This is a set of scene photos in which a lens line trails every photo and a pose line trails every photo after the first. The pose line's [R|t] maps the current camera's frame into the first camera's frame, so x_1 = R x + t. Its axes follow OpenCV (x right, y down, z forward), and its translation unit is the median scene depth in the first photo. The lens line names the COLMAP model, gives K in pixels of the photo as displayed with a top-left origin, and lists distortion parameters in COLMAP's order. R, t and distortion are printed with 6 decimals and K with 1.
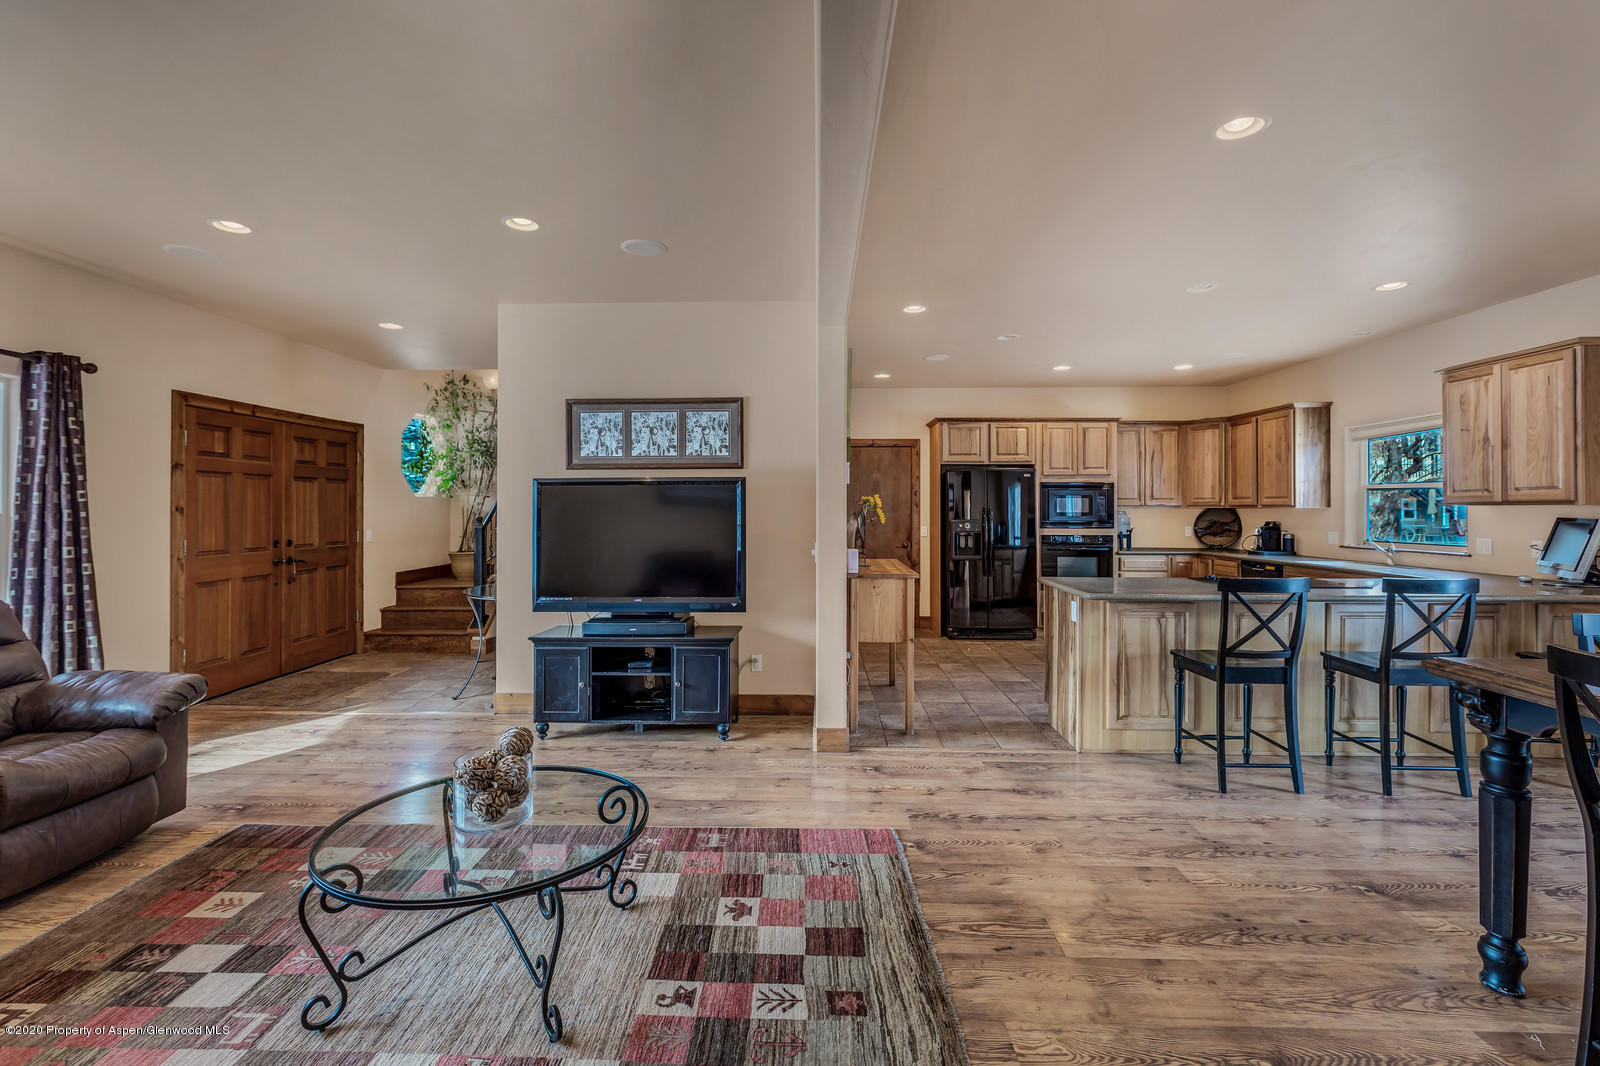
lens RADIAL K [[725.5, 0, 793.9], [0, 725.5, 504.1], [0, 0, 1]] dist [0.000747, -0.000764]
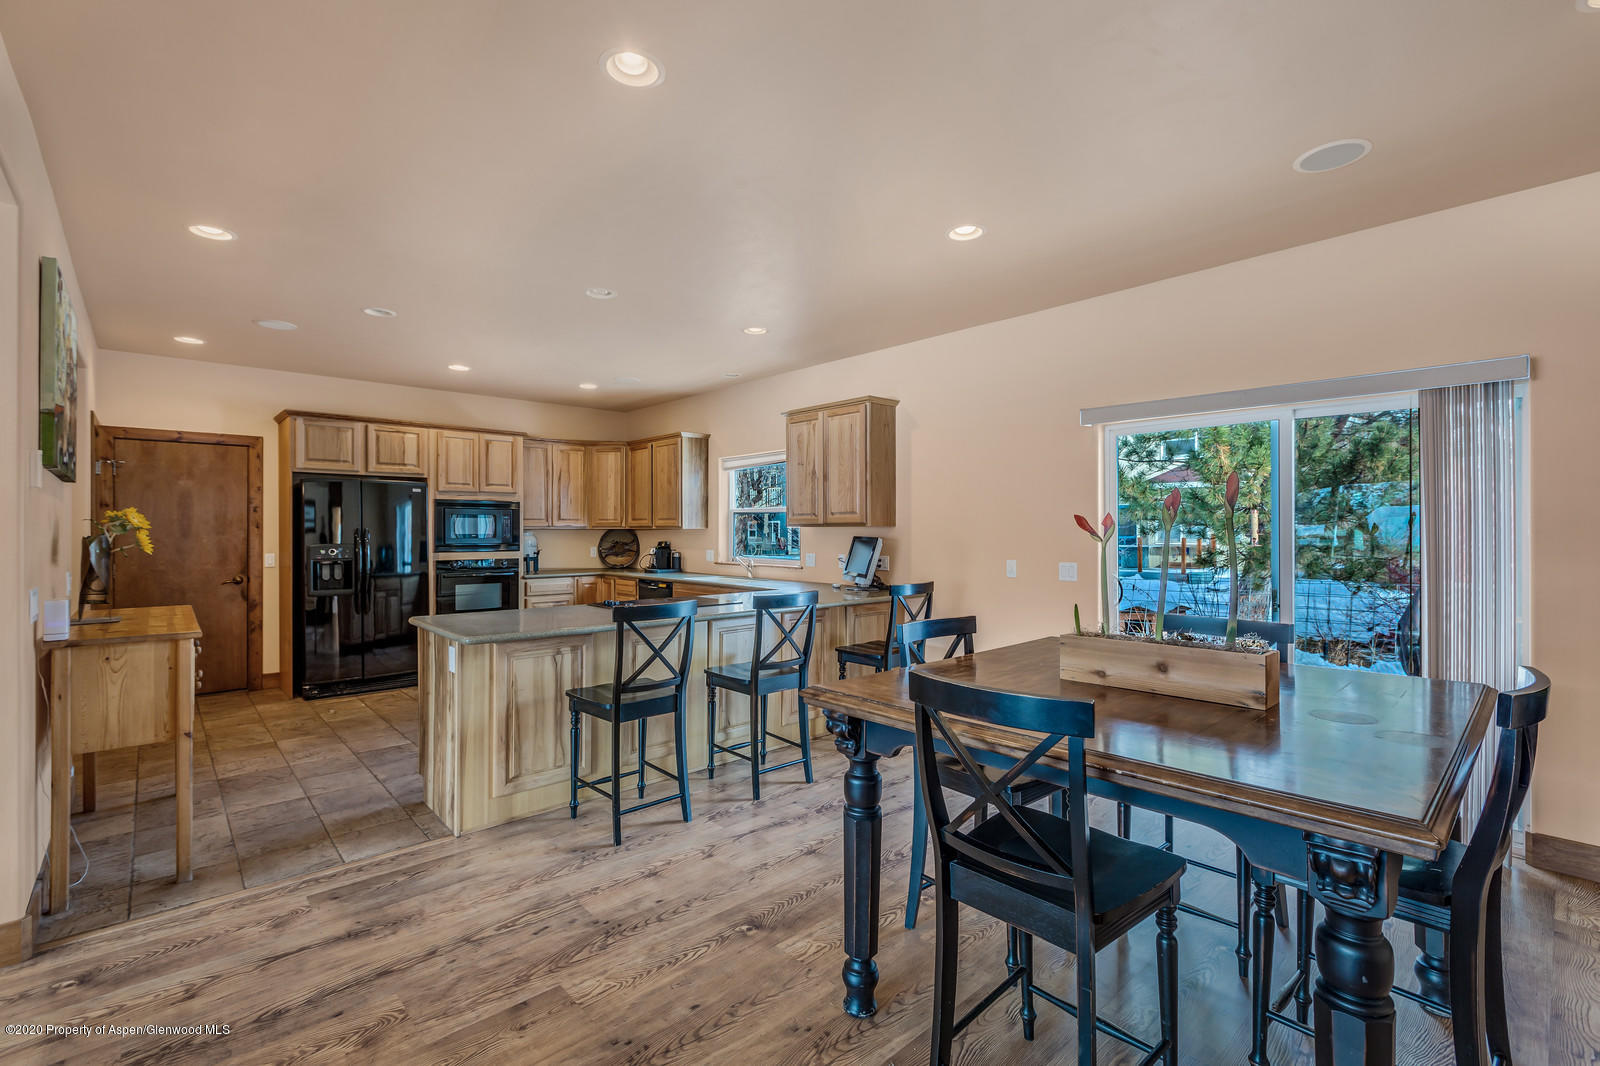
lens RADIAL K [[711.8, 0, 802.2], [0, 711.8, 527.3], [0, 0, 1]] dist [0.000049, -0.000091]
pose [[0.714452, 0.000981, 0.699684, 0.112662], [-0.003175, 0.999993, 0.001840, 0.000503], [-0.699678, -0.003535, 0.714450, 0.173261]]
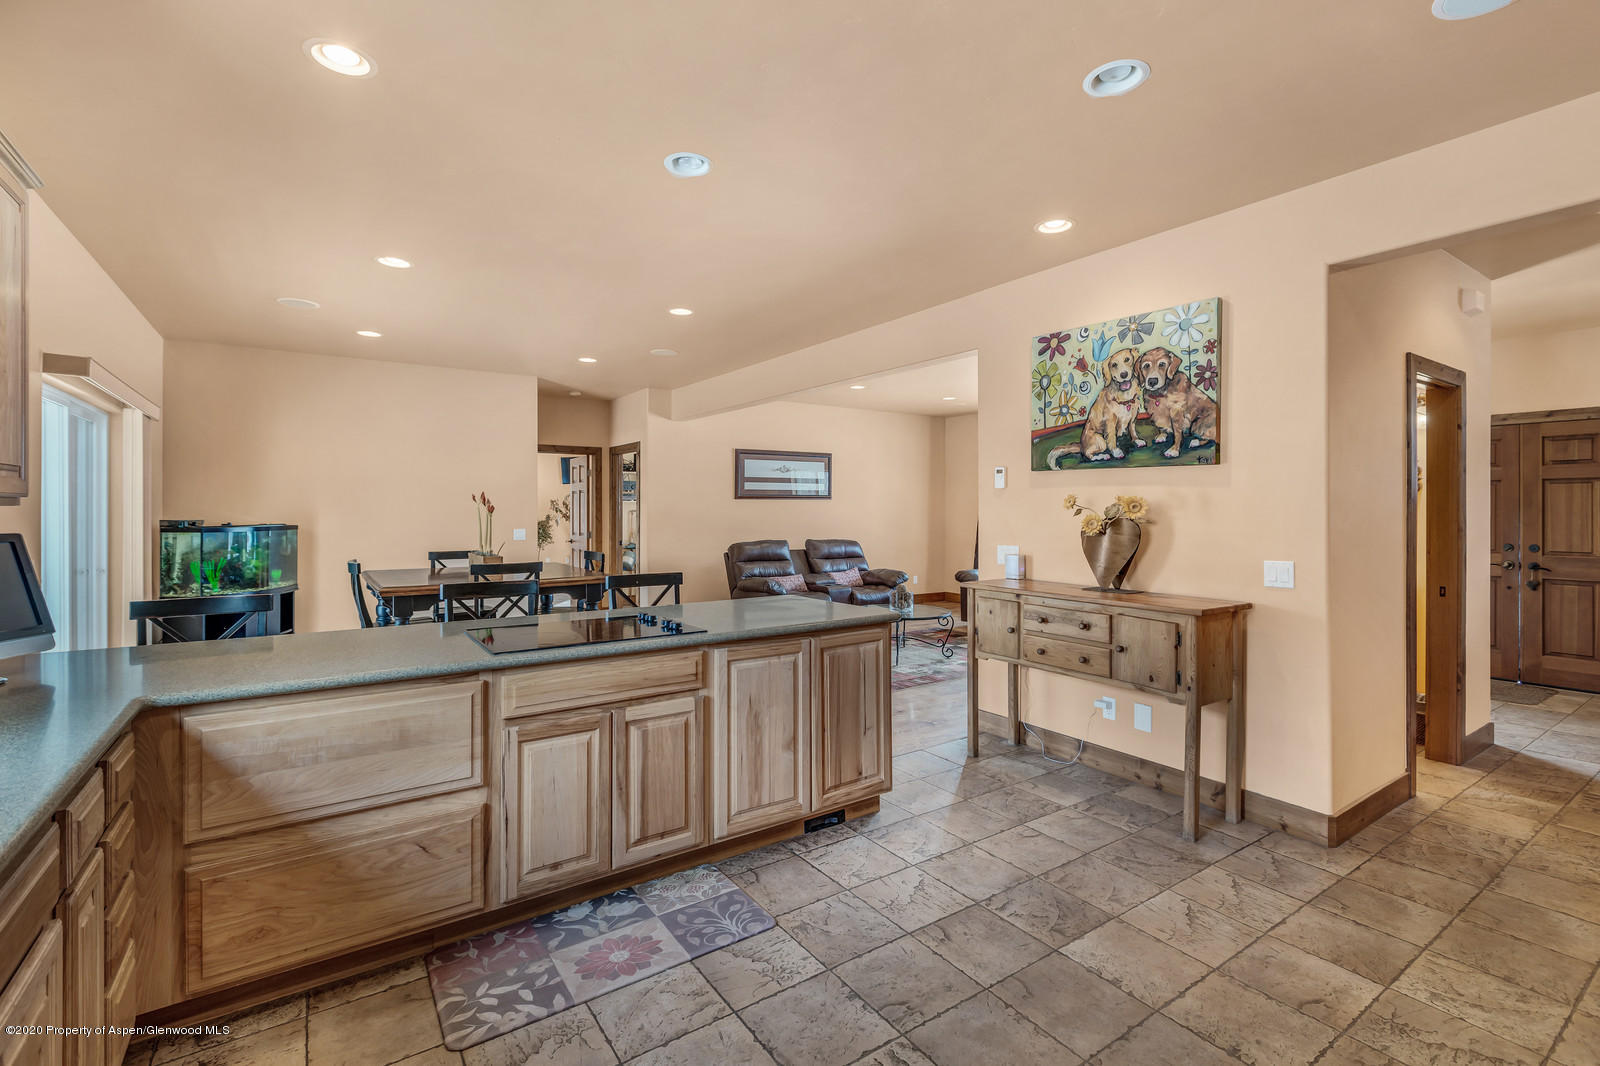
lens RADIAL K [[719.0, 0, 807.8], [0, 719.0, 511.8], [0, 0, 1]] dist [0.003488, -0.000040]
pose [[-0.800288, -0.000483, -0.599615, 0.906744], [0.001507, 0.999995, -0.002816, 0.008210], [0.599614, -0.003157, -0.800283, 1.661678]]
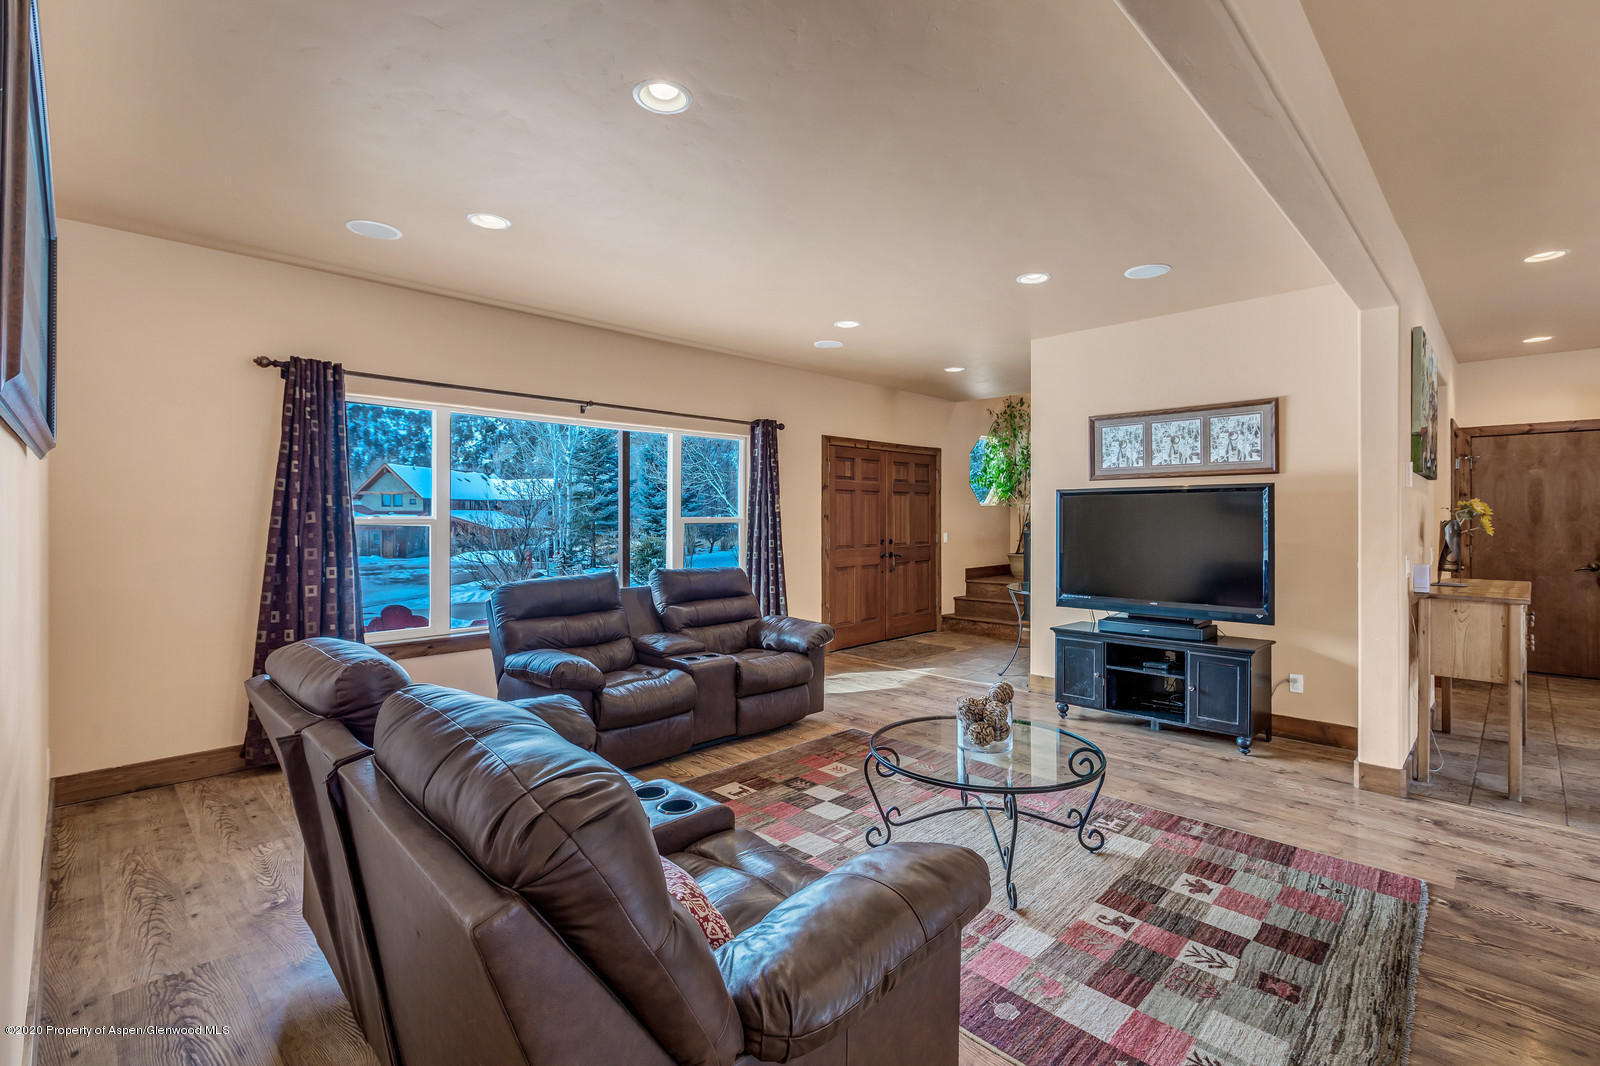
lens RADIAL K [[720.3, 0, 806.7], [0, 720.3, 518.0], [0, 0, 1]] dist [-0.000814, -0.000529]
pose [[0.732721, 0.002397, -0.680525, 0.130660], [0.004249, 0.999958, 0.008098, -0.001832], [0.680516, -0.008825, 0.732680, -0.104787]]
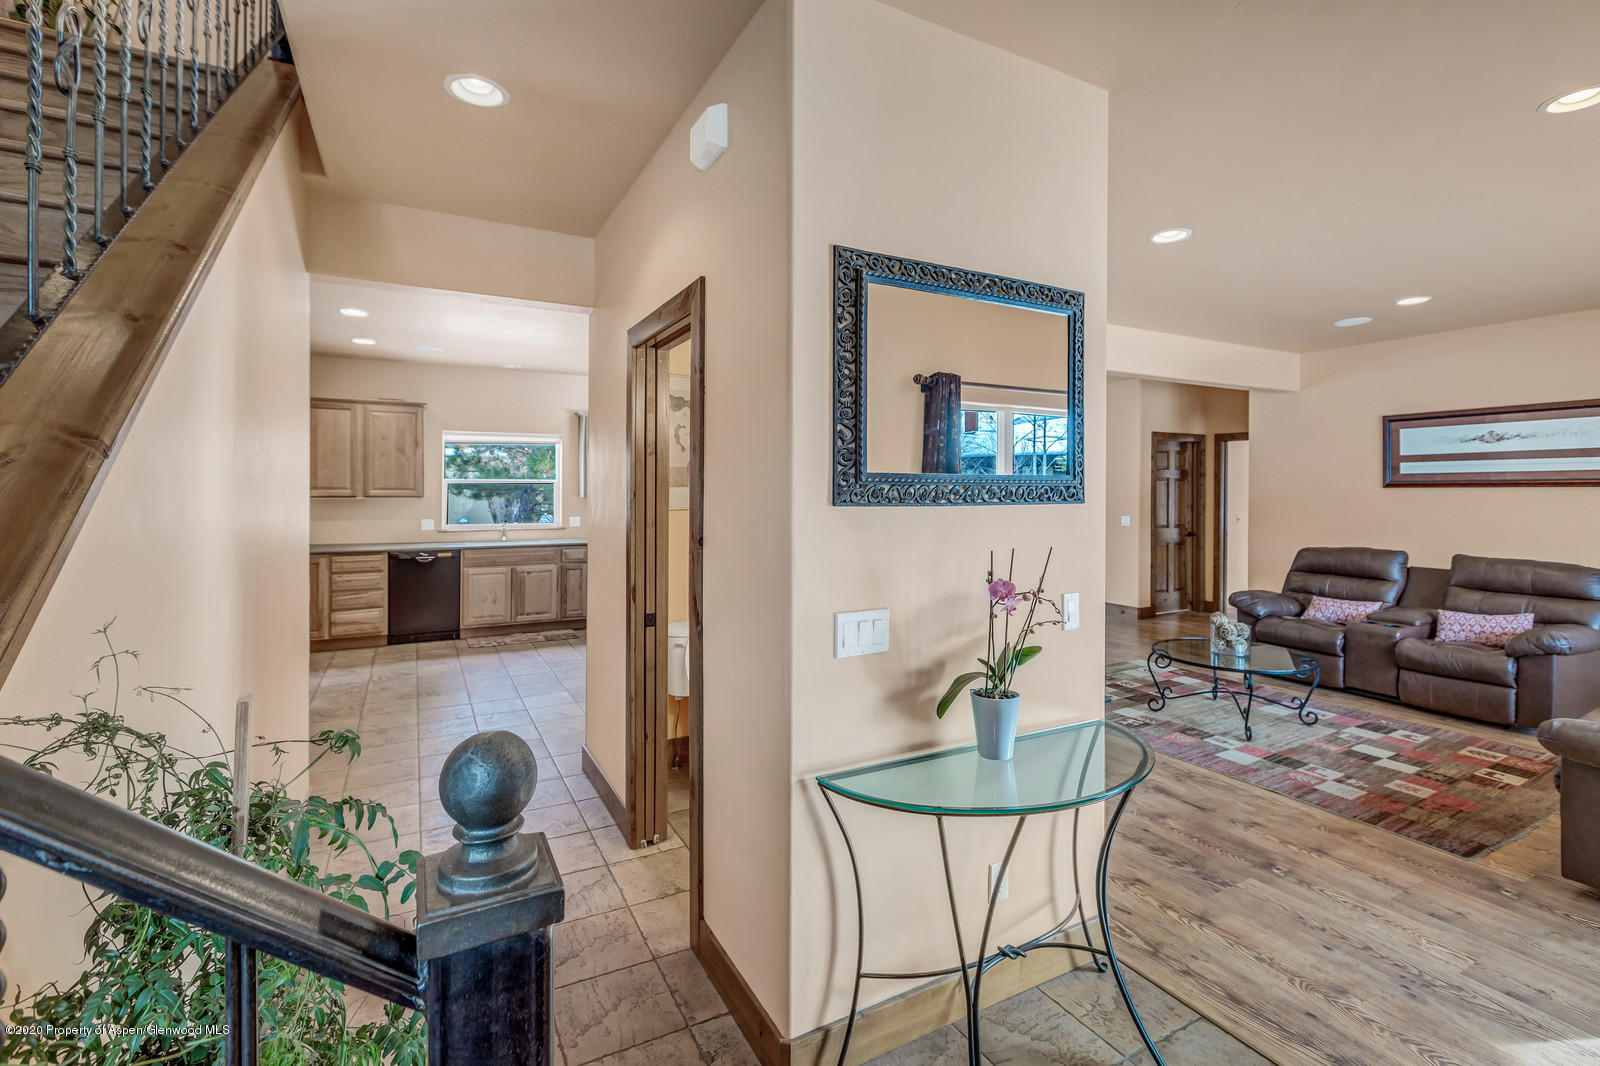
lens RADIAL K [[721.7, 0, 799.4], [0, 721.7, 493.3], [0, 0, 1]] dist [0.000283, -0.001546]
pose [[-0.502661, -0.005525, 0.864466, -0.827205], [-0.008999, 0.999959, 0.001158, -0.014686], [-0.864437, -0.007197, -0.502690, 1.627705]]
